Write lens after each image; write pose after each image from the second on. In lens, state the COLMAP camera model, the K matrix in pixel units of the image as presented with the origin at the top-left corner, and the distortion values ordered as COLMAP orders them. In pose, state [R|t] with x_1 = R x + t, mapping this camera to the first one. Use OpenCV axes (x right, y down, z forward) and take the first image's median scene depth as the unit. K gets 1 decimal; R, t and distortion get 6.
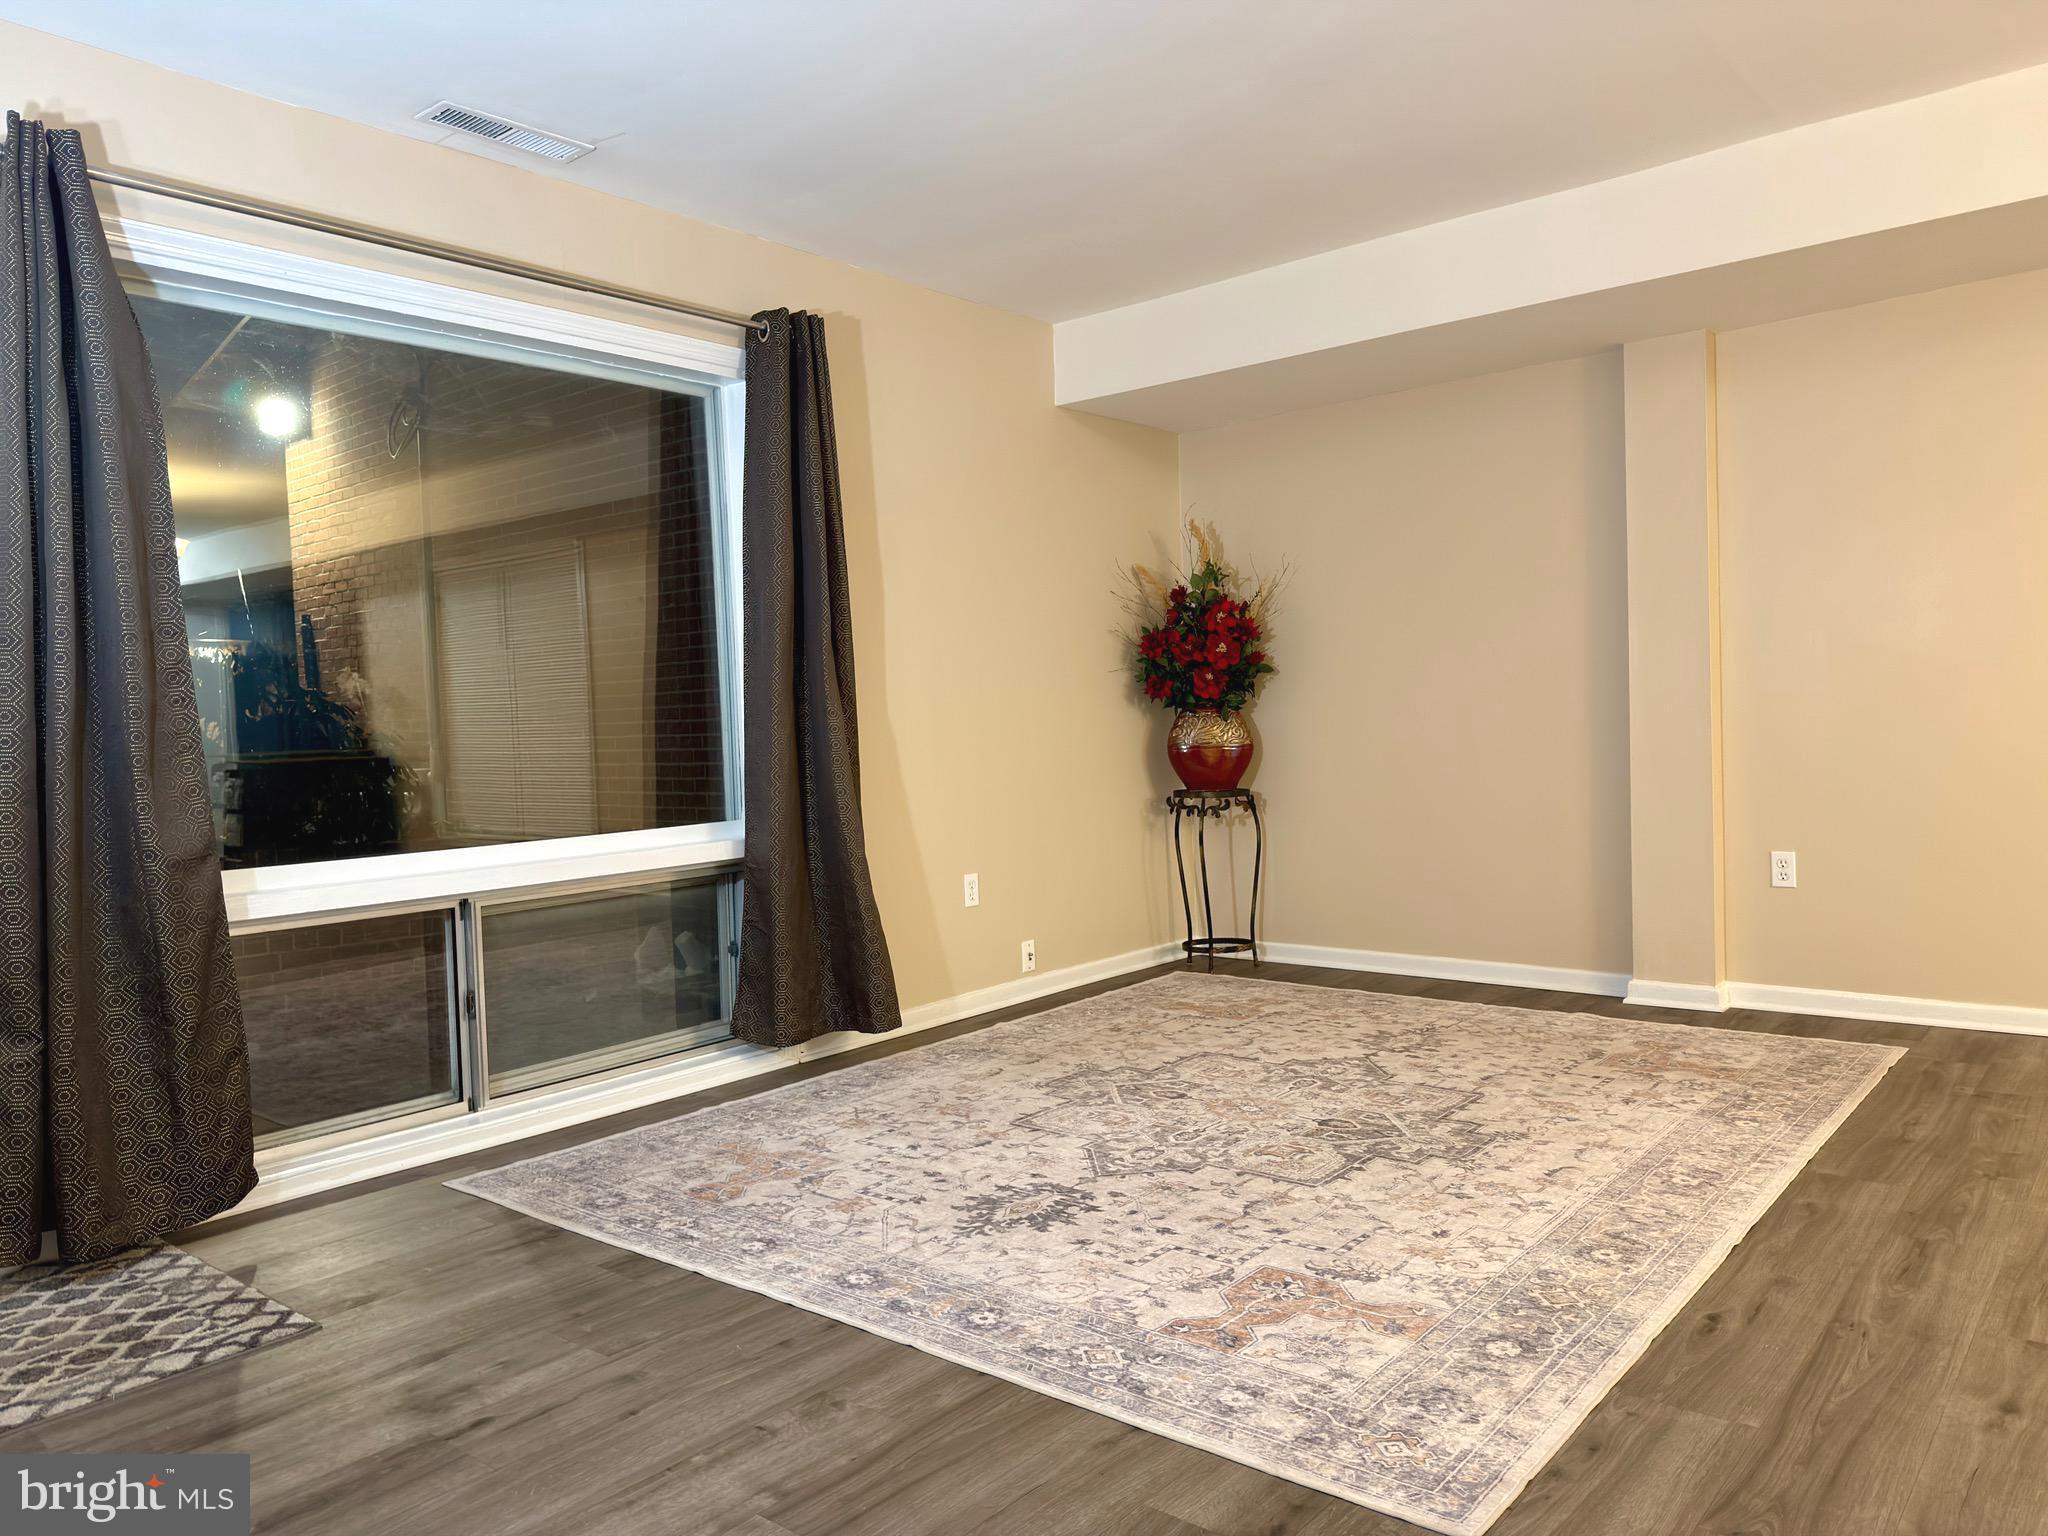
lens RADIAL K [[1429.3, 0, 1028.4], [0, 1429.3, 759.3], [0, 0, 1]] dist [0.030205, -0.039159]
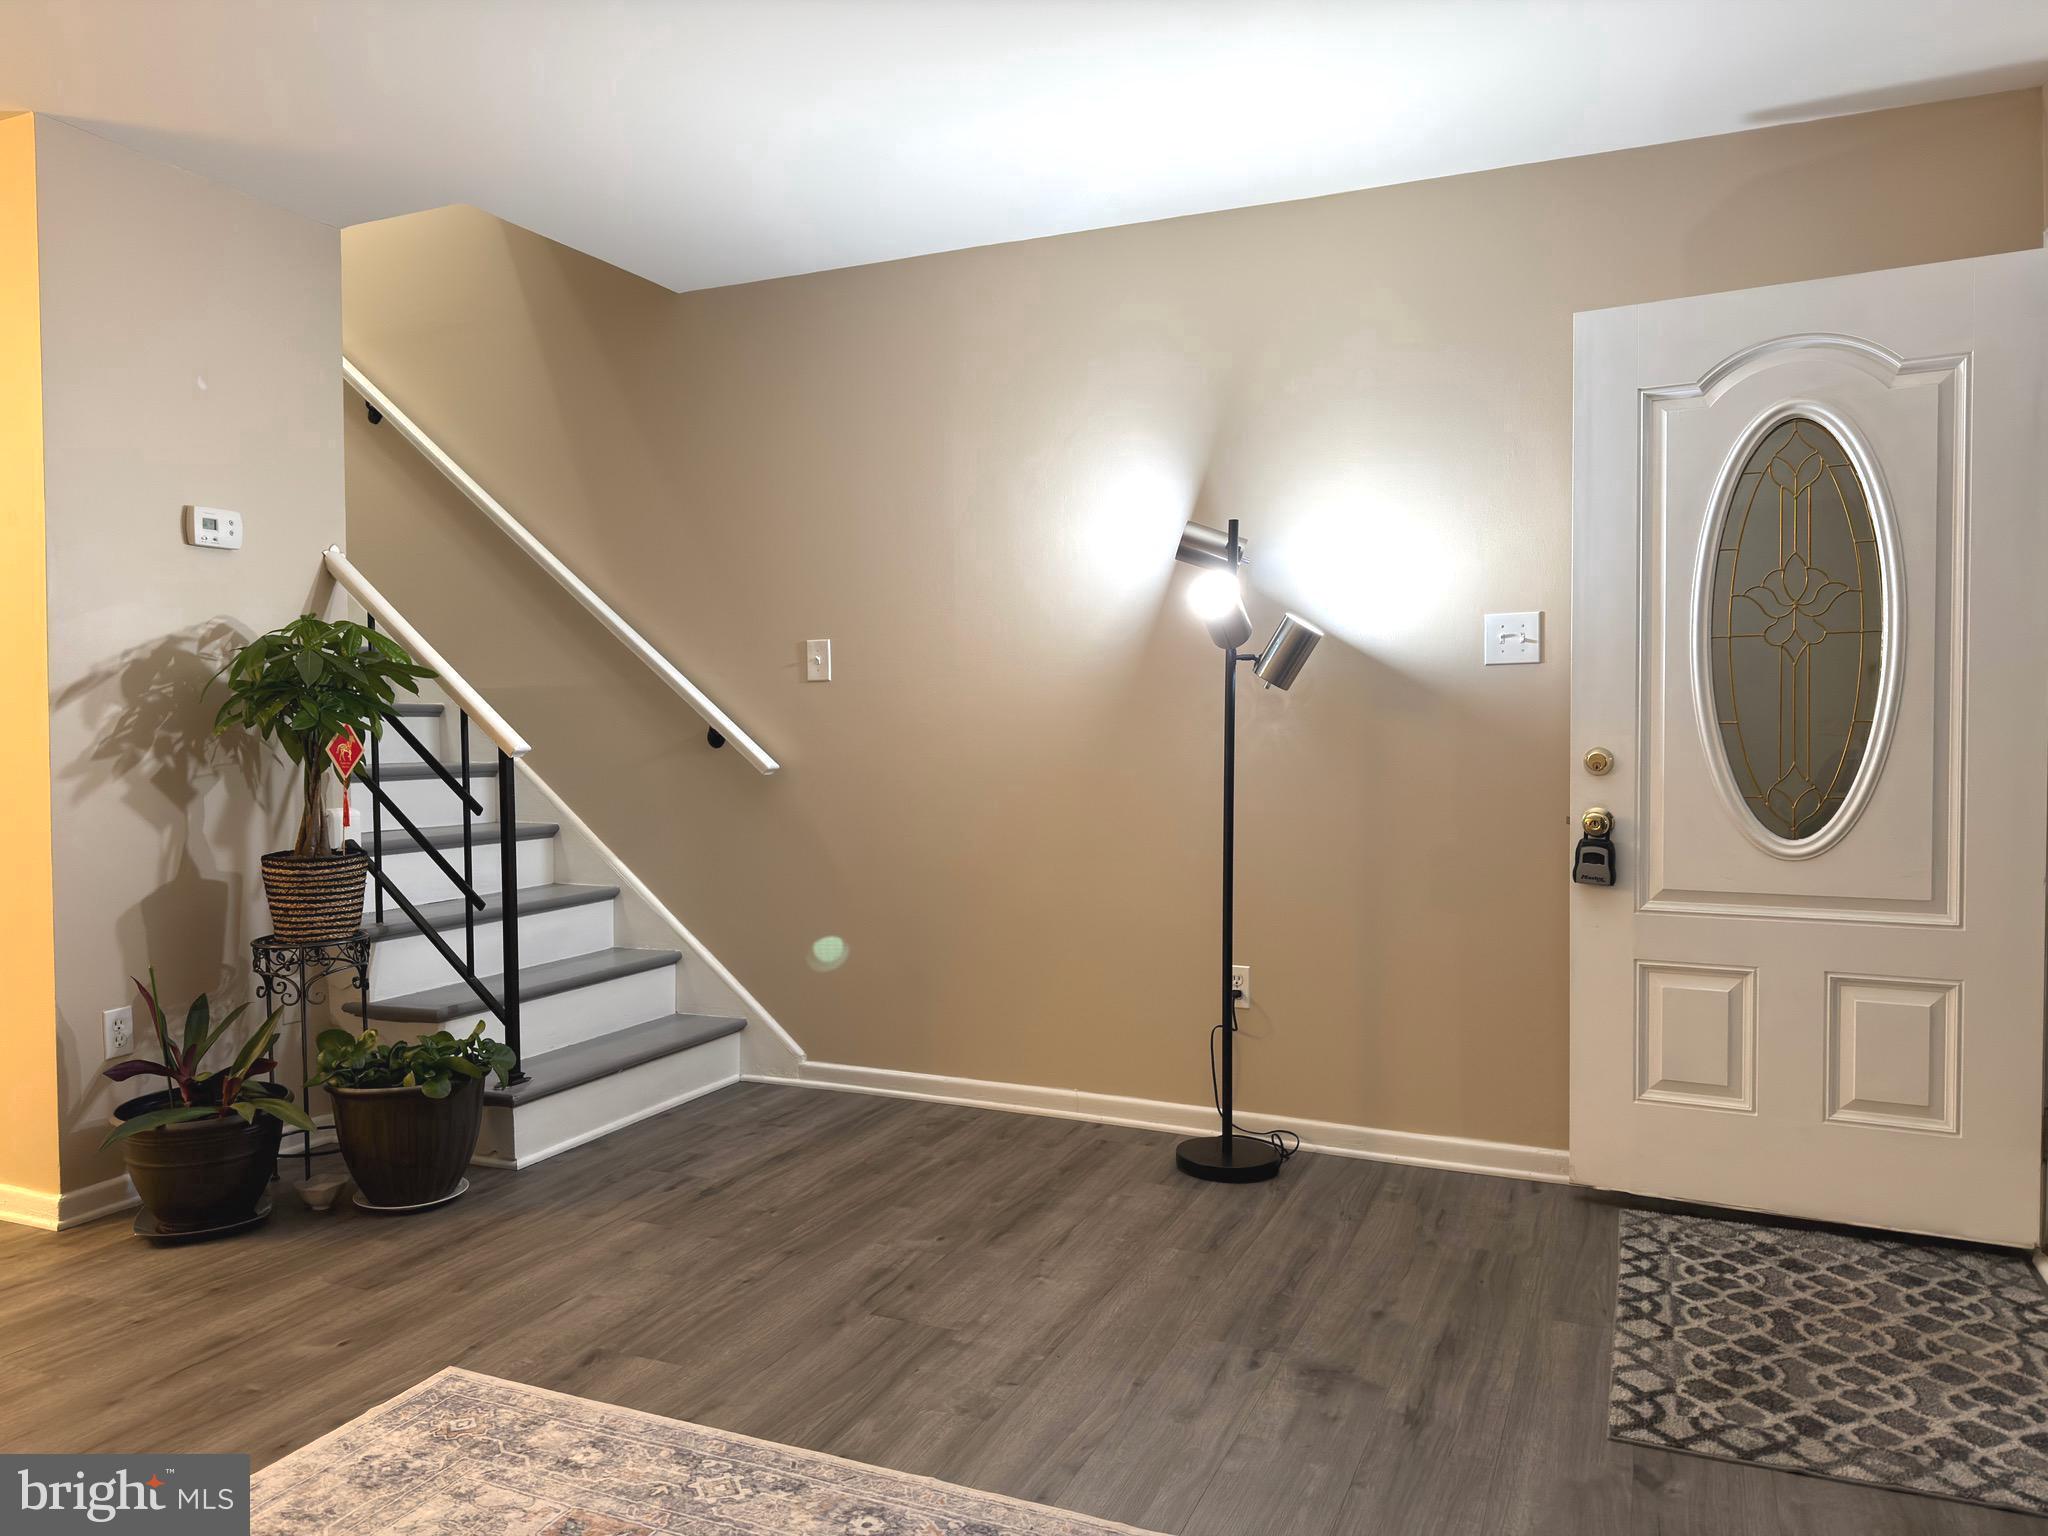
lens RADIAL K [[1429.3, 0, 1022.3], [0, 1429.3, 769.3], [0, 0, 1]] dist [0.030205, -0.039159]
pose [[-0.959541, 0.051717, -0.276779, 0.091373], [0.032790, 0.996823, 0.072585, -0.104851], [0.279654, 0.060572, -0.958188, 1.820265]]
